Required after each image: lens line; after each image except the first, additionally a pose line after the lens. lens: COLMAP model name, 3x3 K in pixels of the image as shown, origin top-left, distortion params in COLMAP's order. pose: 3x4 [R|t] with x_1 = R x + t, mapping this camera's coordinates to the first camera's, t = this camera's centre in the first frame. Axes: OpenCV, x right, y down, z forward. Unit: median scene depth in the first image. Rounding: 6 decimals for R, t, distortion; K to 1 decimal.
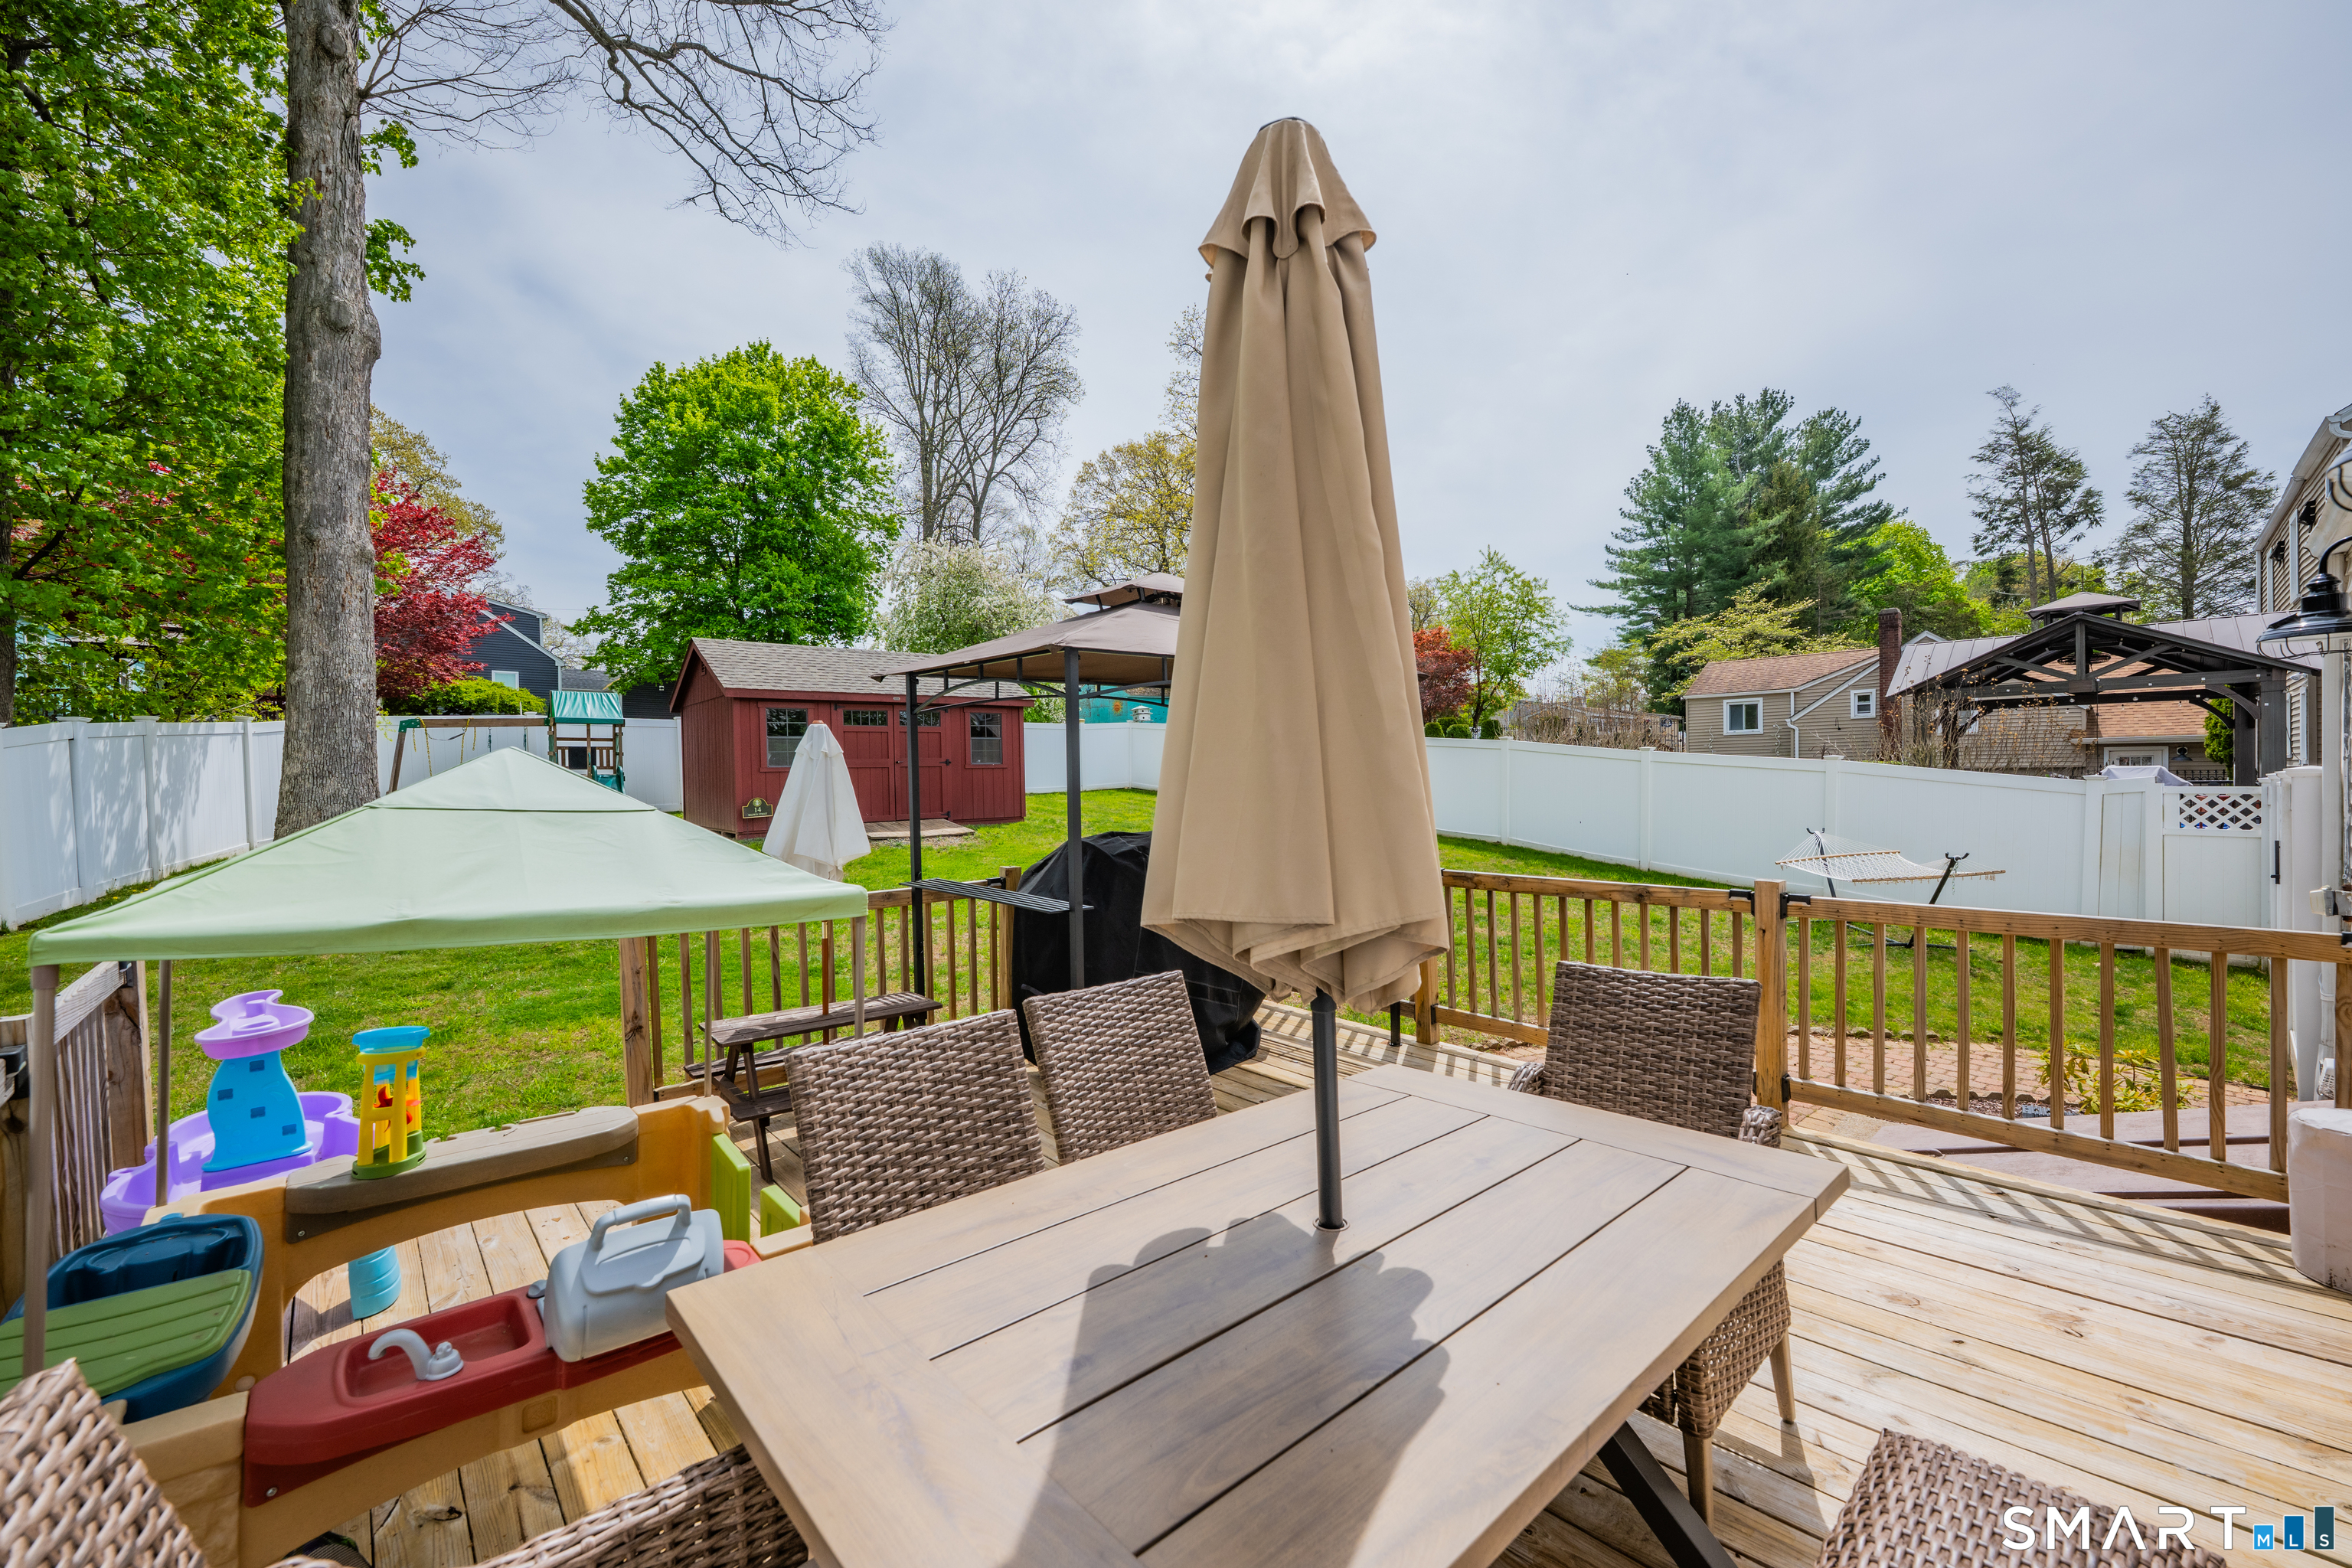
lens RADIAL K [[931.2, 0, 1176.0], [0, 931.2, 784.0], [0, 0, 1]] dist [0.000598, 0.000285]
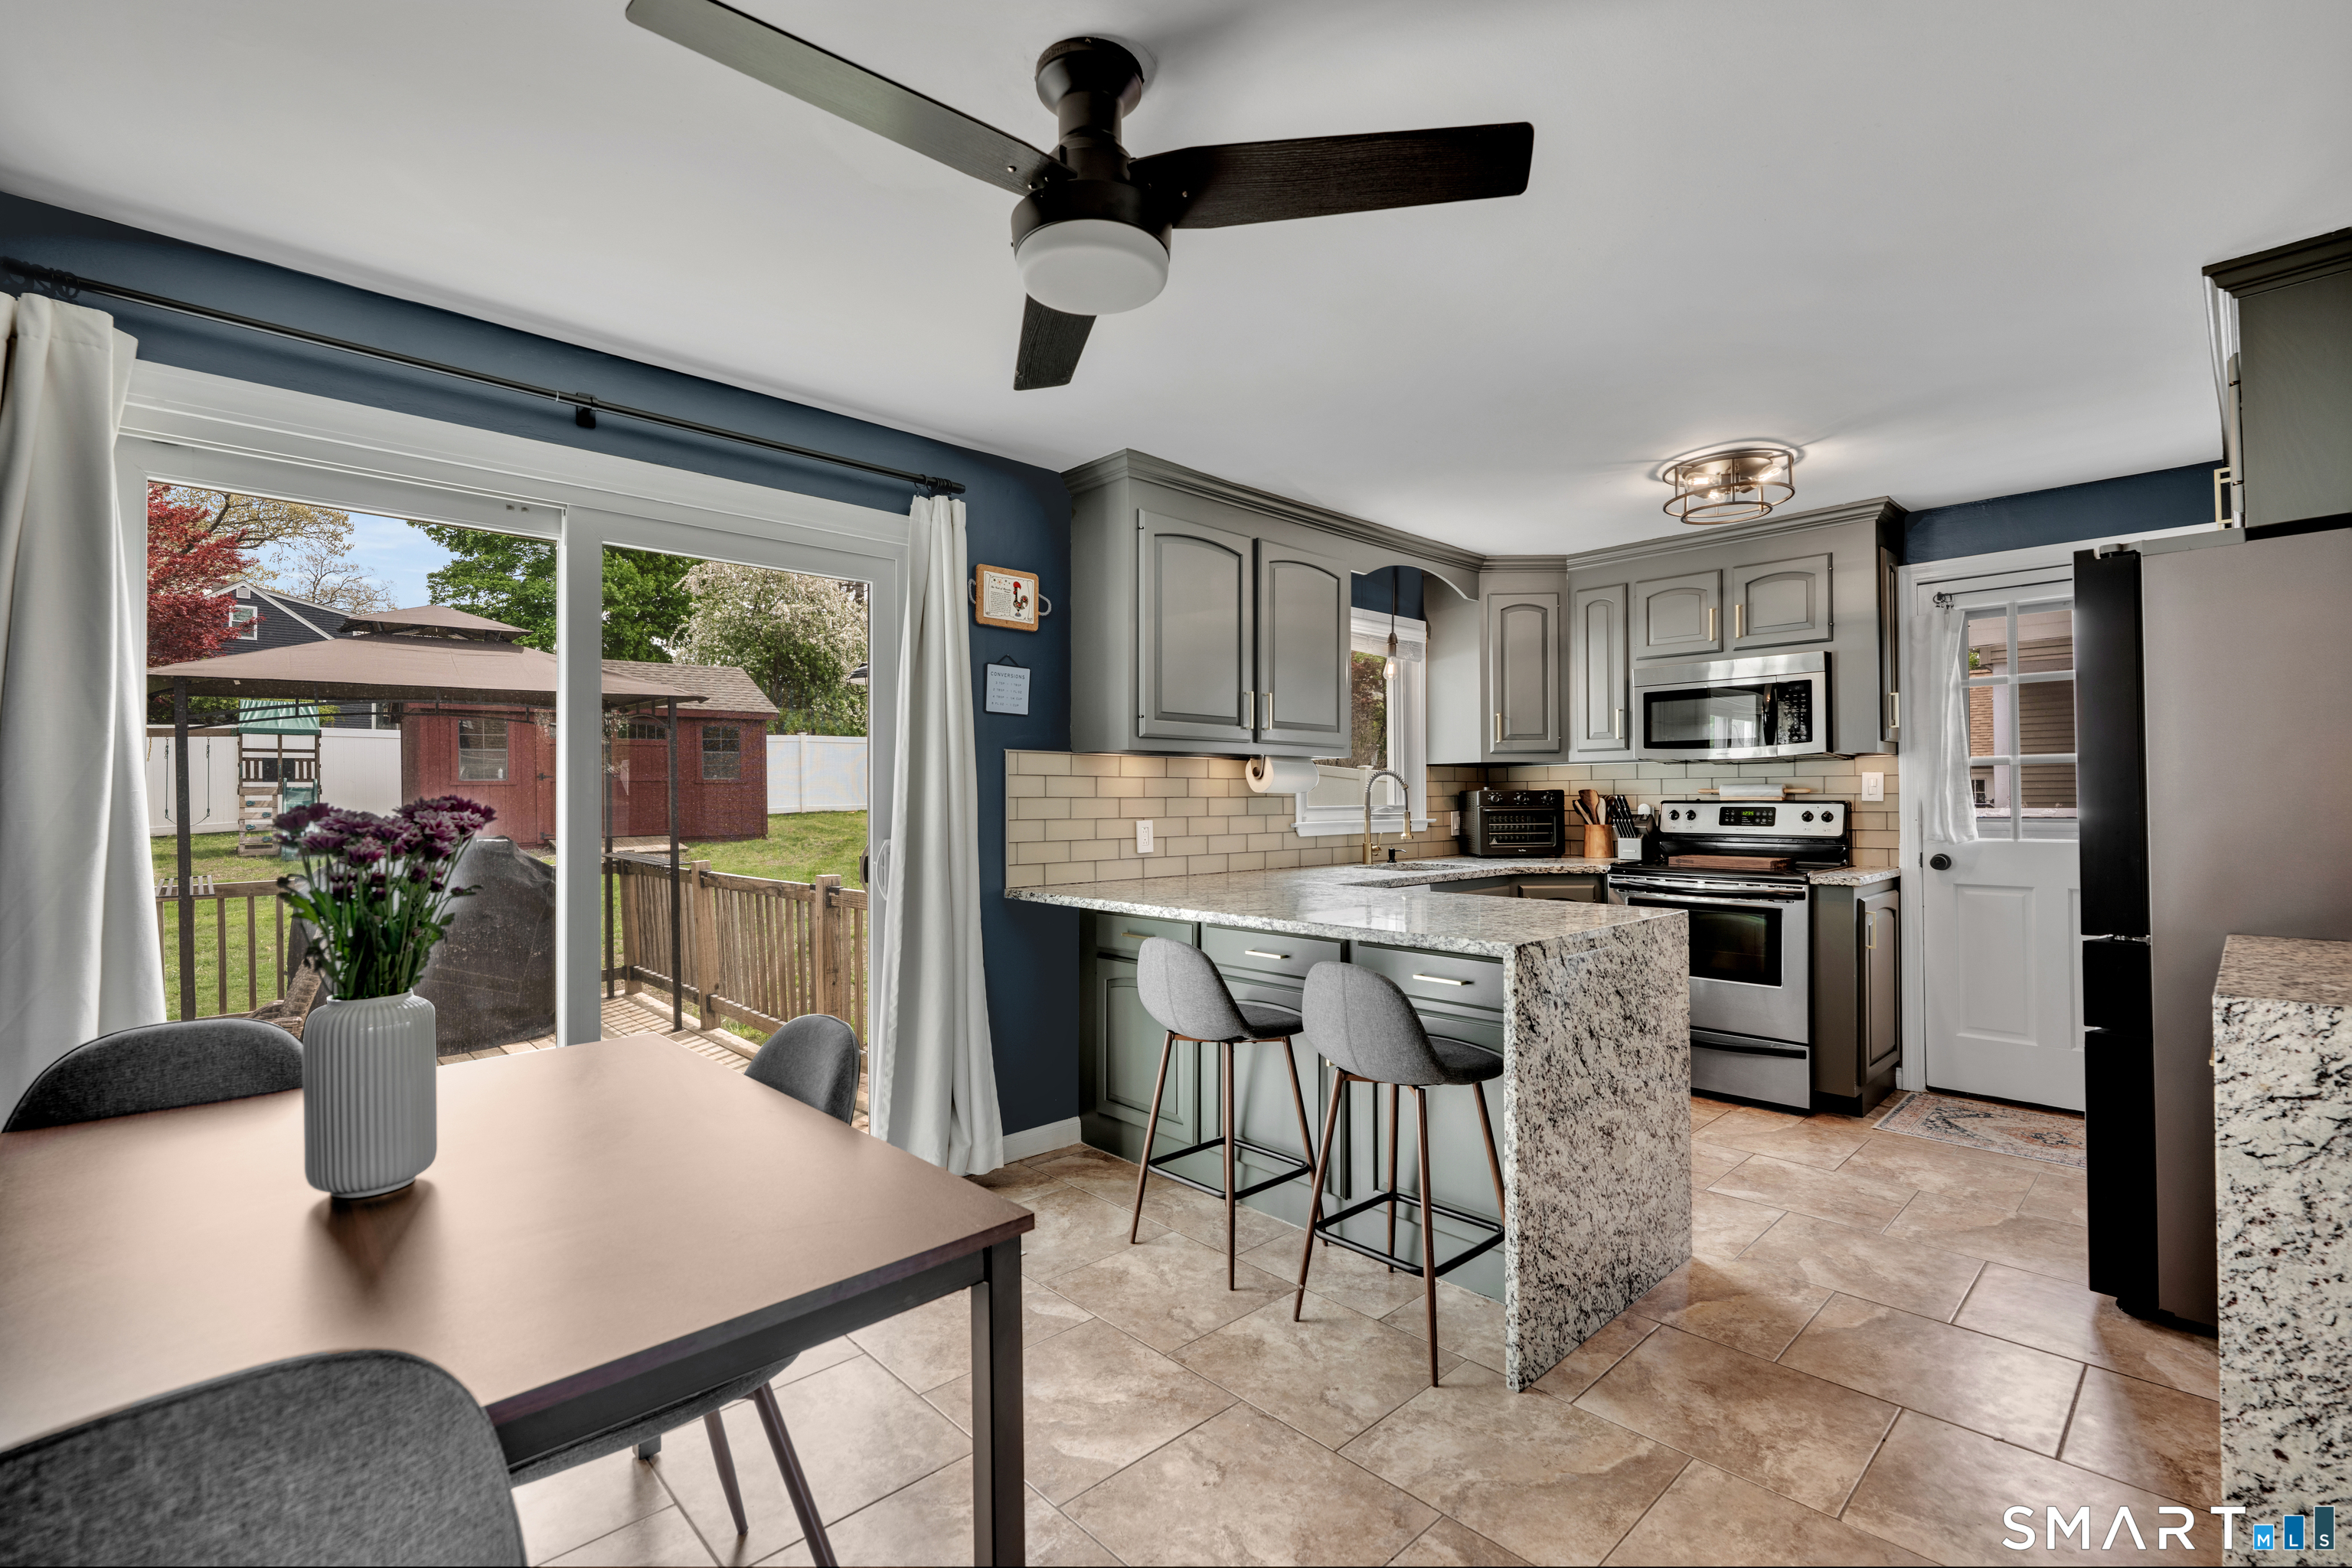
lens RADIAL K [[1020.0, 0, 1178.2], [0, 1020.0, 792.7], [0, 0, 1]] dist [0.000726, 0.000116]
pose [[0.999520, 0.006740, 0.030231, 0.255216], [-0.006357, 0.999899, -0.012740, 0.002912], [-0.030314, 0.012542, 0.999462, -0.073429]]
